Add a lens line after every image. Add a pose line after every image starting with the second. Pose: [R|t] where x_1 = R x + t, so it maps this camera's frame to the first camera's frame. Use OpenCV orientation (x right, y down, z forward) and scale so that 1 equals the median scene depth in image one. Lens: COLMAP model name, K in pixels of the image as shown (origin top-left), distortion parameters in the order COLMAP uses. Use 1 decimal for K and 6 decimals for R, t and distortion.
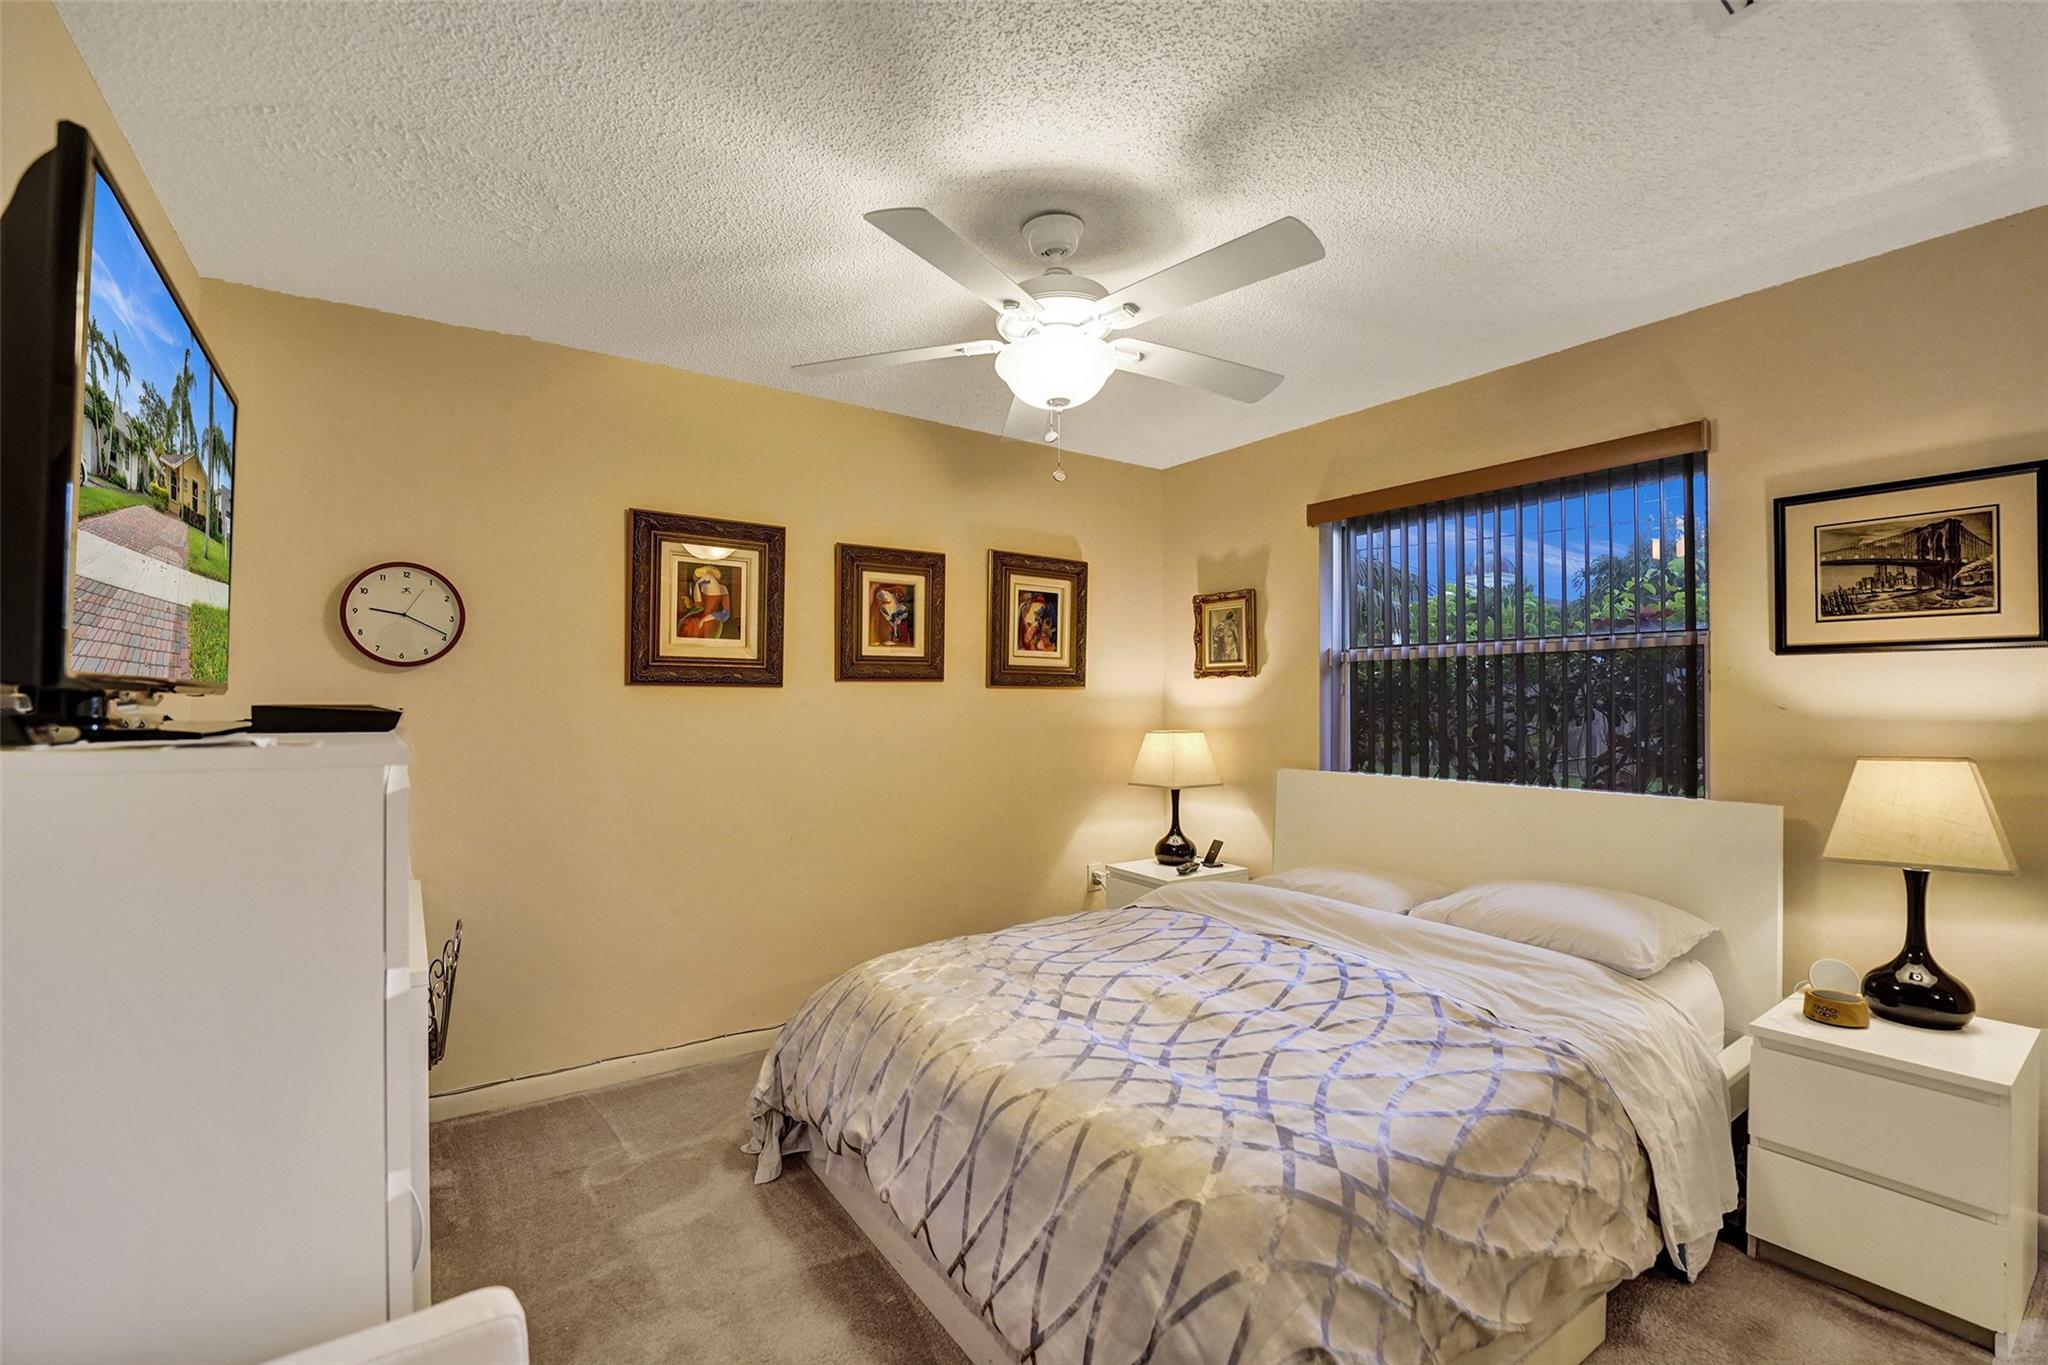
lens RADIAL K [[873.3, 0, 1021.8], [0, 873.3, 676.1], [0, 0, 1]] dist [-0.010363, 0.000166]
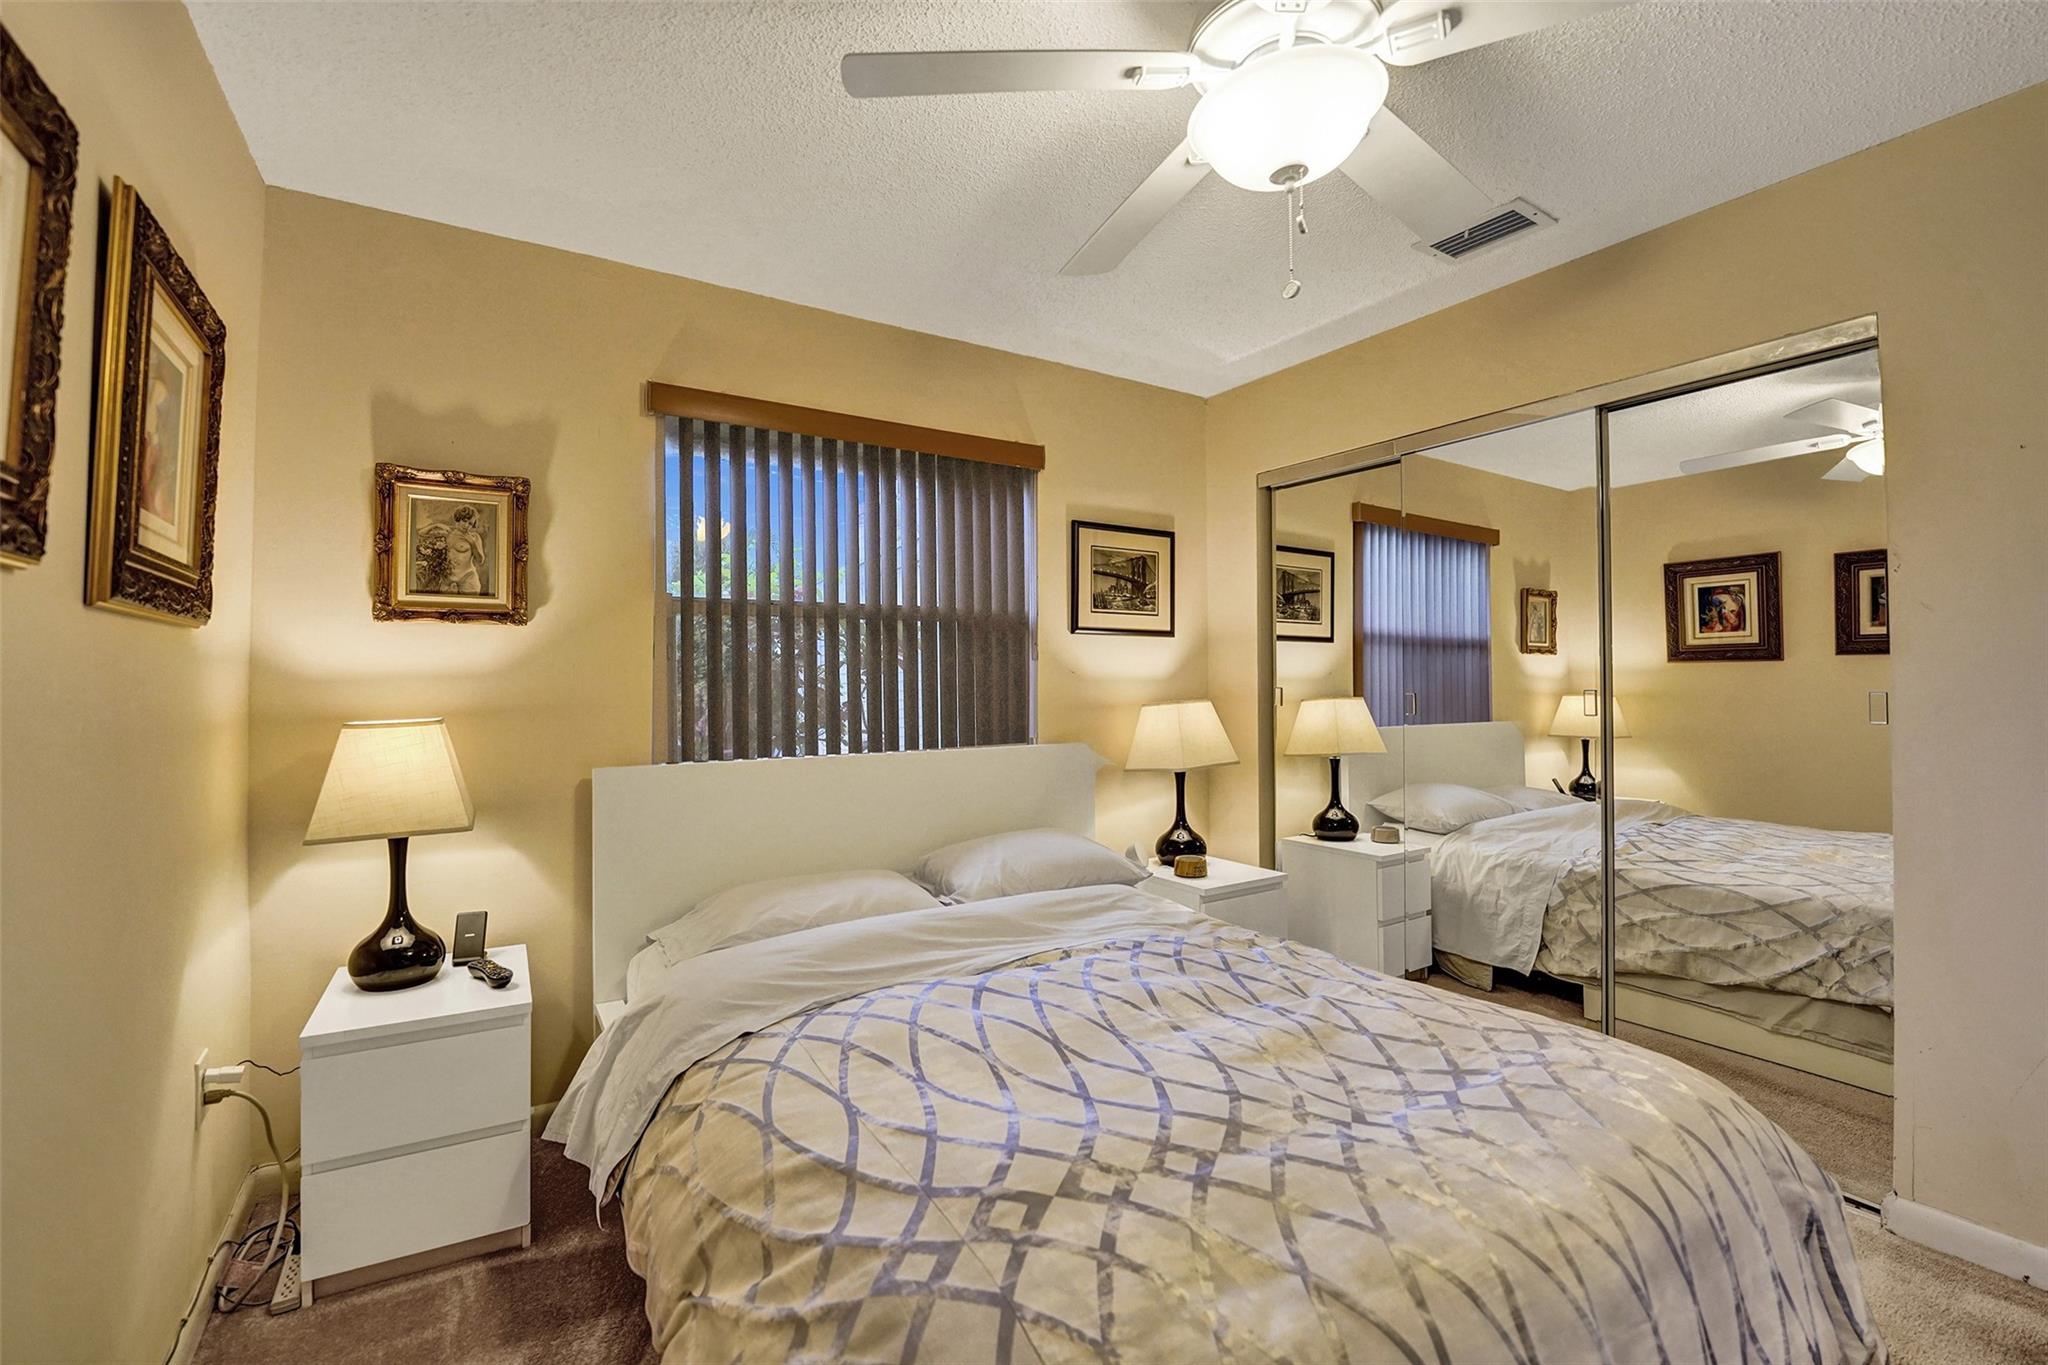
lens RADIAL K [[873.3, 0, 1021.8], [0, 873.3, 676.1], [0, 0, 1]] dist [-0.010363, 0.000166]
pose [[0.043832, -0.003473, 0.999033, -0.514603], [-0.026899, 0.999627, 0.004656, 0.038406], [-0.998677, -0.027077, 0.043722, 1.010659]]
